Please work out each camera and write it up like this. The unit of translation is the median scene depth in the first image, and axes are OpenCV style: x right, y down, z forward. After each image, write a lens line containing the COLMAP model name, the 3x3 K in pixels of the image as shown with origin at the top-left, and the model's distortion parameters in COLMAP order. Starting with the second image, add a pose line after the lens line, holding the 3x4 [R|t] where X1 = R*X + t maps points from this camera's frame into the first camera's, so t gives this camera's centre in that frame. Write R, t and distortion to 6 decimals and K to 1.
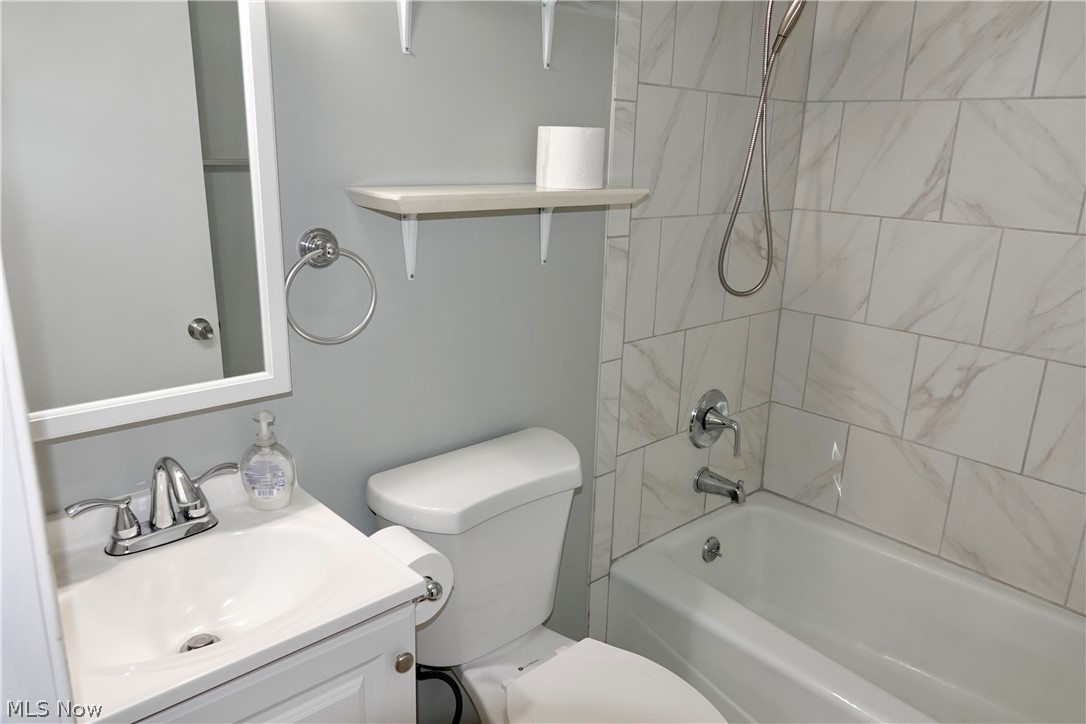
lens RADIAL K [[758.5, 0, 544.7], [0, 758.5, 362.6], [0, 0, 1]] dist [0.000479, 0.000558]
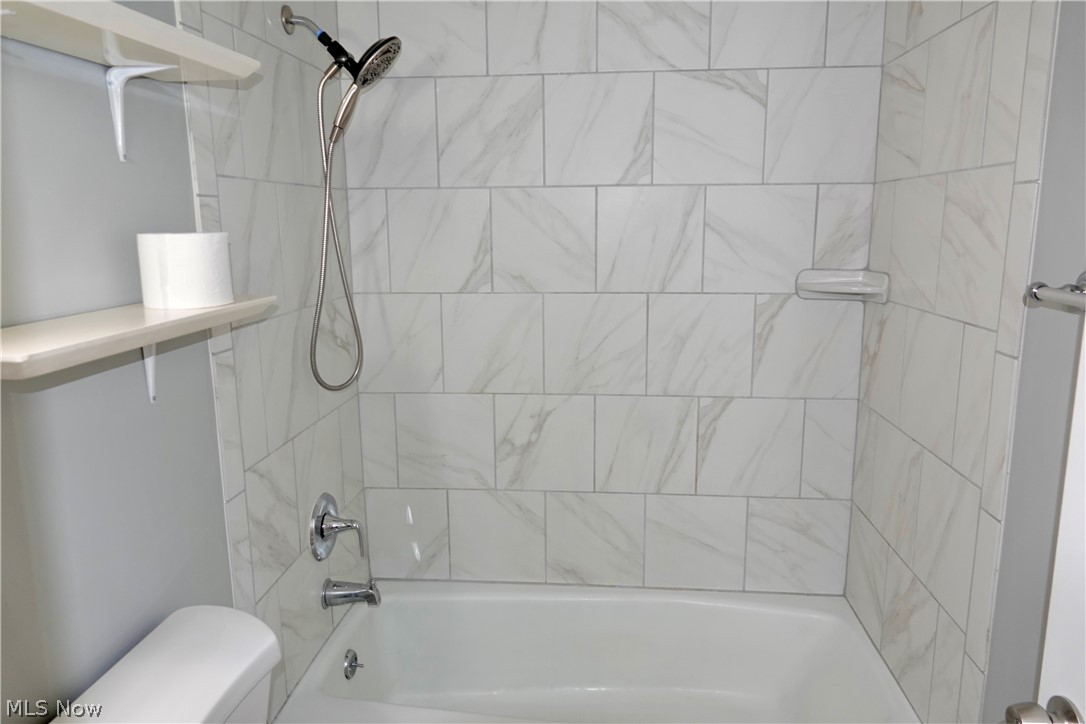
lens RADIAL K [[758.5, 0, 545.2], [0, 758.5, 359.4], [0, 0, 1]] dist [0.000479, 0.000558]
pose [[0.729122, -0.162244, 0.664874, -0.183781], [0.219150, 0.975689, -0.002237, -0.068720], [-0.648347, 0.147338, 0.746952, 0.121866]]
